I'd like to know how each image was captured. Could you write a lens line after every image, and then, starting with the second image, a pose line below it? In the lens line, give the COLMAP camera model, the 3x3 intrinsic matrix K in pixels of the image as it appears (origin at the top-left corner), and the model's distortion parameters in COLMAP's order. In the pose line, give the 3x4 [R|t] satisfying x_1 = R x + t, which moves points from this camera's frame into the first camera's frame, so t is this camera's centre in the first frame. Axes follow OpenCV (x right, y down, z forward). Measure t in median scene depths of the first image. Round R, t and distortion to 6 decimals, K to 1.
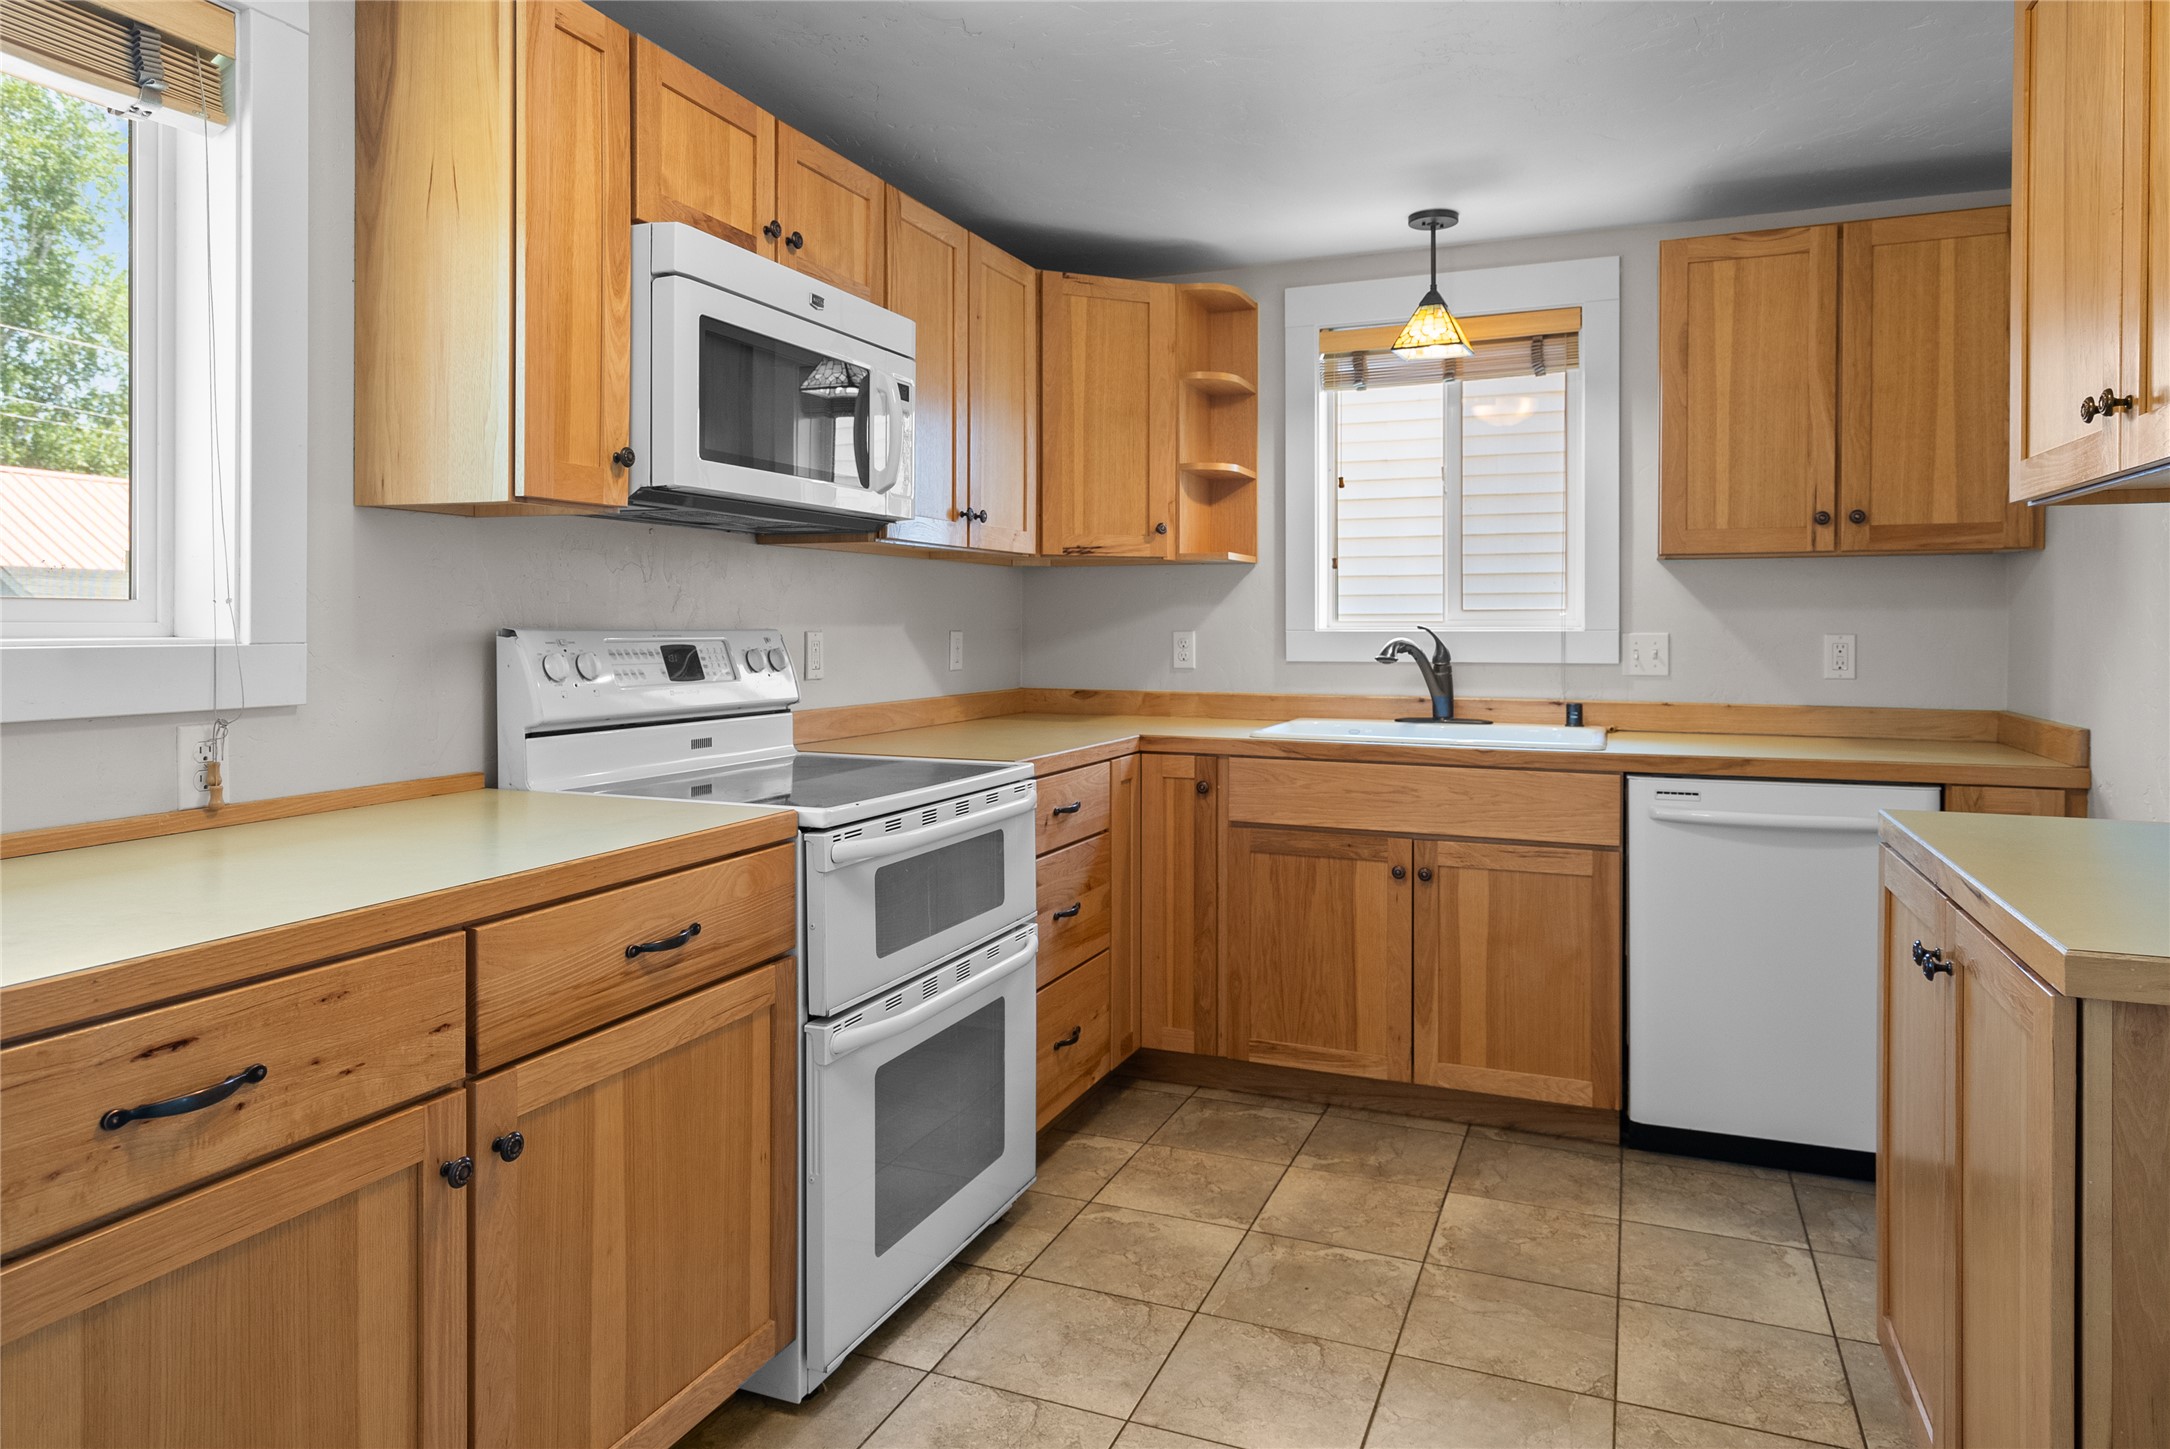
lens RADIAL K [[1331.6, 0, 1086.0], [0, 1331.6, 641.9], [0, 0, 1]] dist [0.003220, -0.000127]
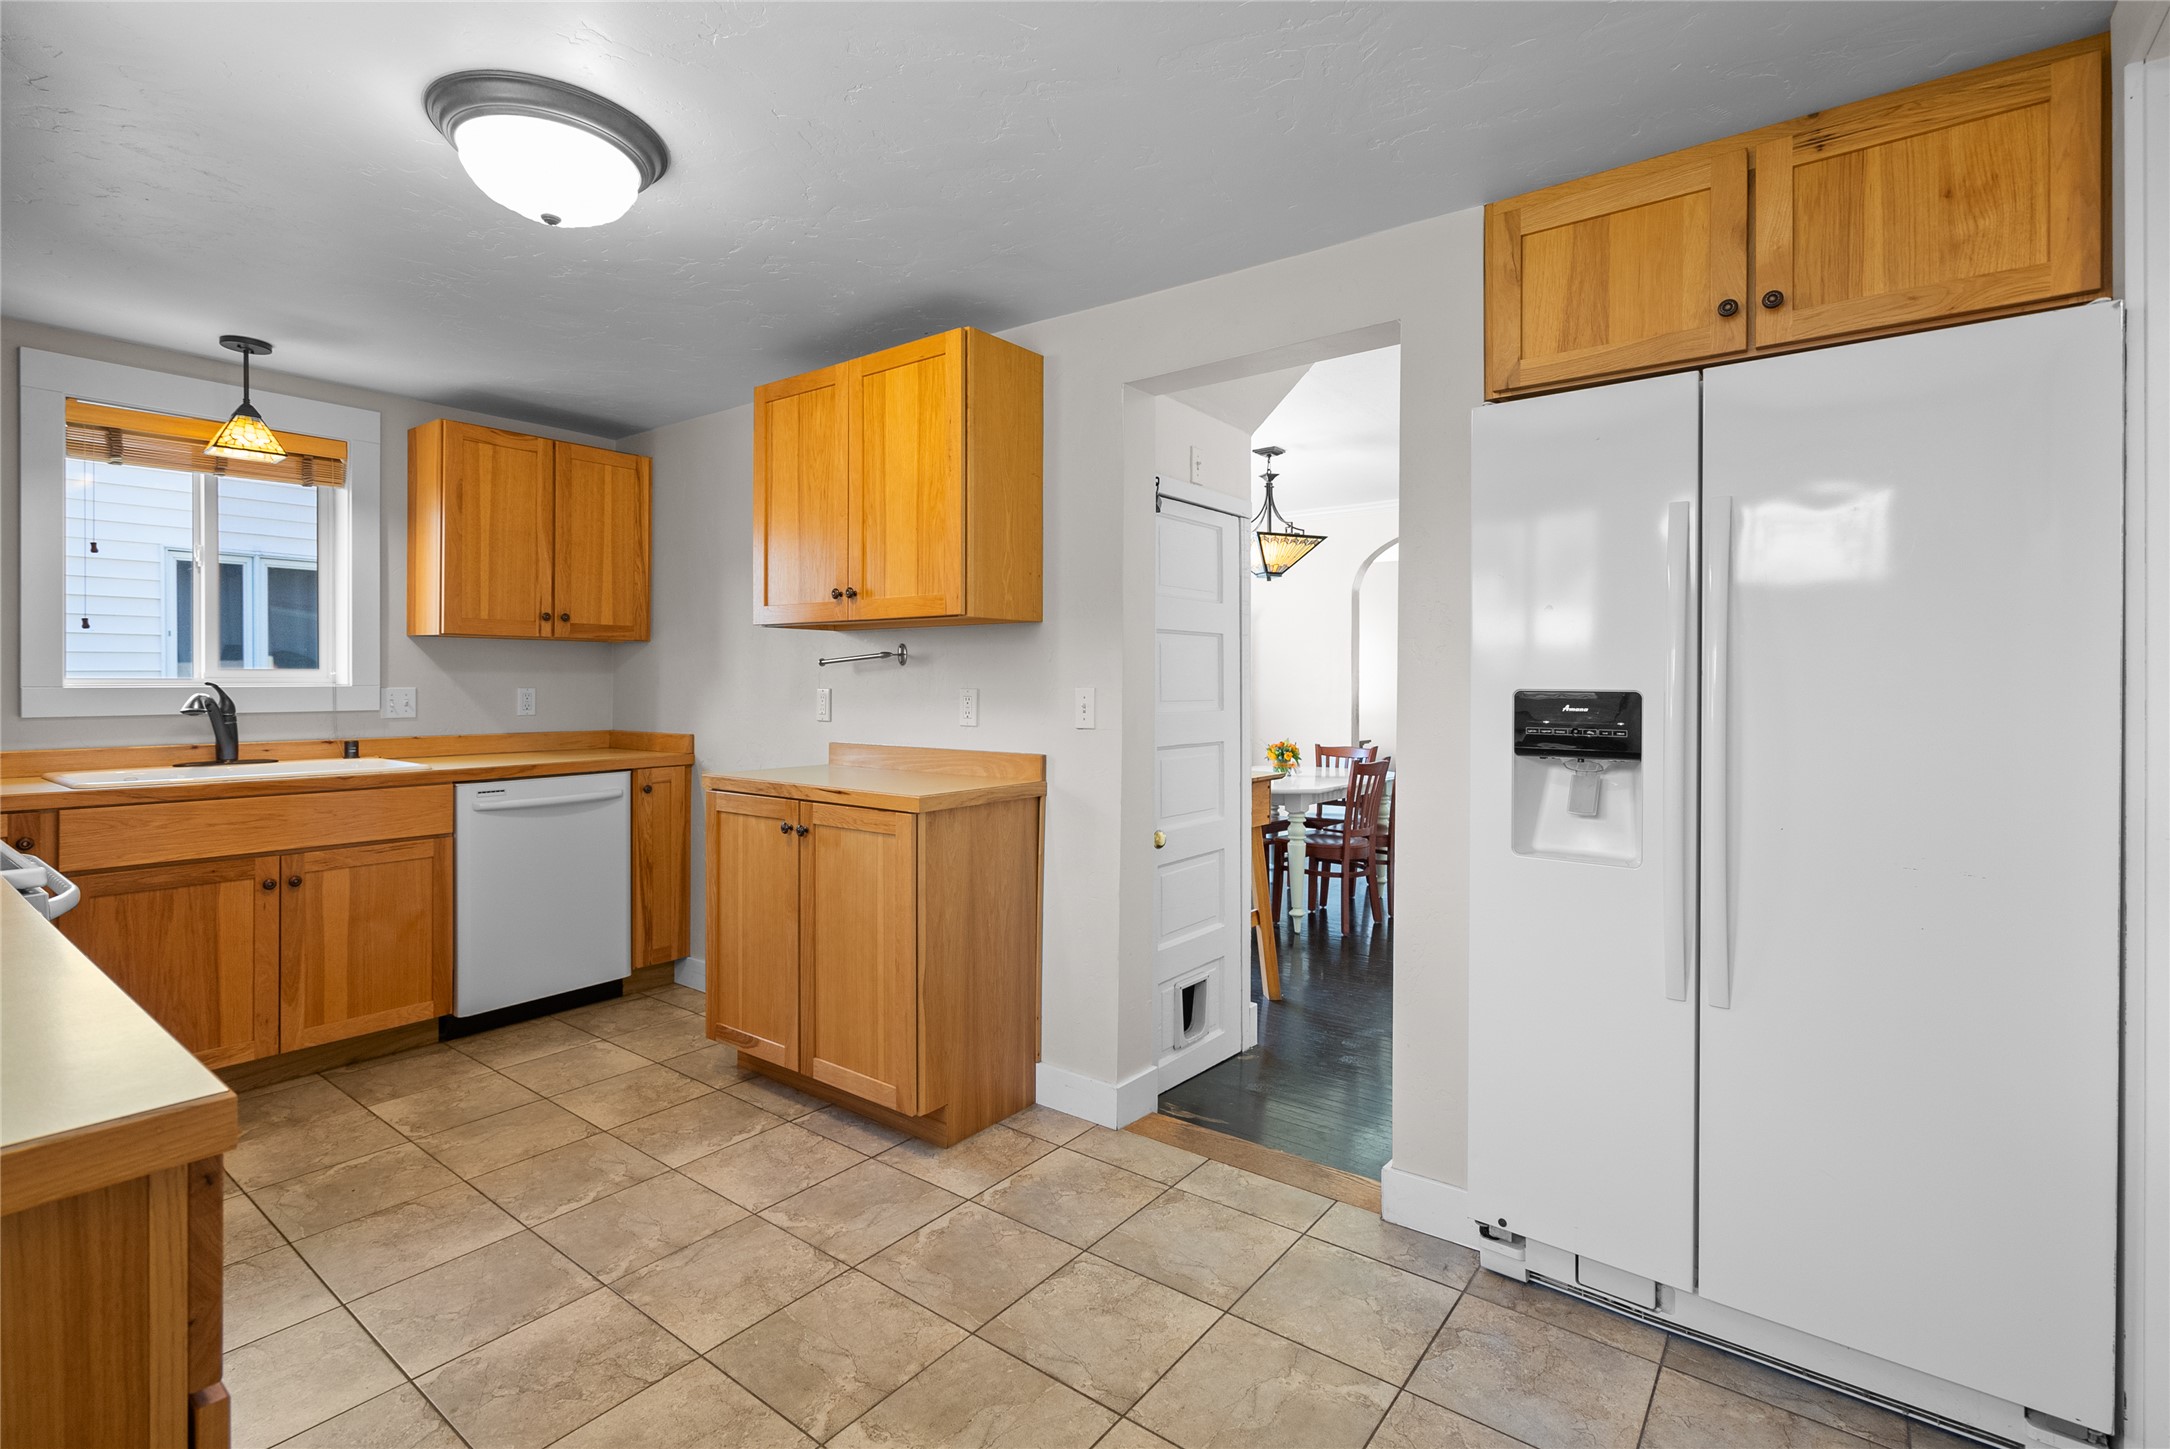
lens RADIAL K [[994.2, 0, 1082.0], [0, 994.2, 700.1], [0, 0, 1]] dist [-0.001622, -0.000182]
pose [[0.261239, -0.016516, 0.965133, -0.449530], [0.012453, 0.999828, 0.013739, 0.001175], [-0.965194, 0.008429, 0.261399, 0.042904]]
